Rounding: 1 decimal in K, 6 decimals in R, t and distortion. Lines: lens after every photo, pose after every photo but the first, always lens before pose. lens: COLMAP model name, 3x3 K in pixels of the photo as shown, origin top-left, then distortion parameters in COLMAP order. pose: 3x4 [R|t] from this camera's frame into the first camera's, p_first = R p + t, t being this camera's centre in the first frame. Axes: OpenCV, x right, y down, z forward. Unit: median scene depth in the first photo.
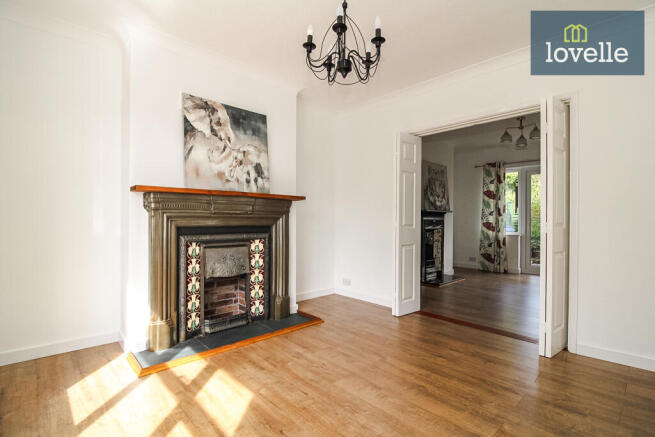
lens RADIAL K [[317.1, 0, 330.0], [0, 317.1, 220.7], [0, 0, 1]] dist [-0.029305, -0.000604]
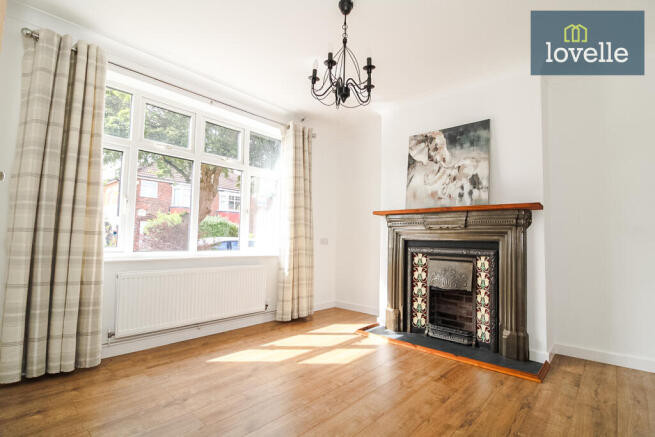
lens RADIAL K [[317.1, 0, 330.0], [0, 317.1, 220.7], [0, 0, 1]] dist [-0.029305, -0.000604]
pose [[0.046056, -0.066310, -0.996736, 0.721712], [-0.029789, 0.997259, -0.067721, 0.034401], [0.998495, 0.032811, 0.043954, 0.568381]]
